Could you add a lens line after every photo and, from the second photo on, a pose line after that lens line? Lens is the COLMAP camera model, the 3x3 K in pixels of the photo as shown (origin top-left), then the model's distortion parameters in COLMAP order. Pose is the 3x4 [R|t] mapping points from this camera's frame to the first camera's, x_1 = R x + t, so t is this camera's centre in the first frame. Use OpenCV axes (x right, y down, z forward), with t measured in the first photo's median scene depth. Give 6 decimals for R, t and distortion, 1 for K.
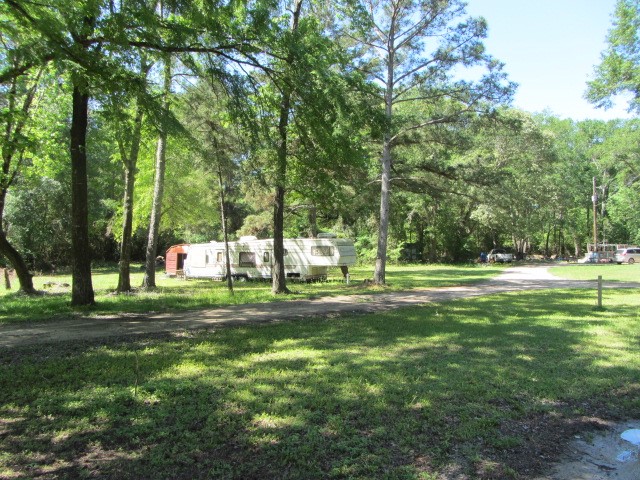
lens RADIAL K [[520.4, 0, 320.0], [0, 520.4, 240.0], [0, 0, 1]] dist [-0.029330, -0.002522]
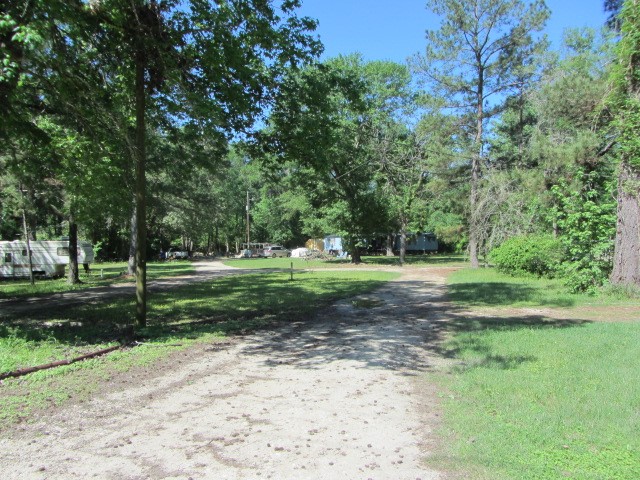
lens RADIAL K [[520.4, 0, 320.0], [0, 520.4, 240.0], [0, 0, 1]] dist [-0.029330, -0.002522]
pose [[0.787326, -0.001151, 0.616535, -0.140998], [-0.001109, 0.999994, 0.003283, -0.004945], [-0.616536, -0.003268, 0.787320, -0.149072]]
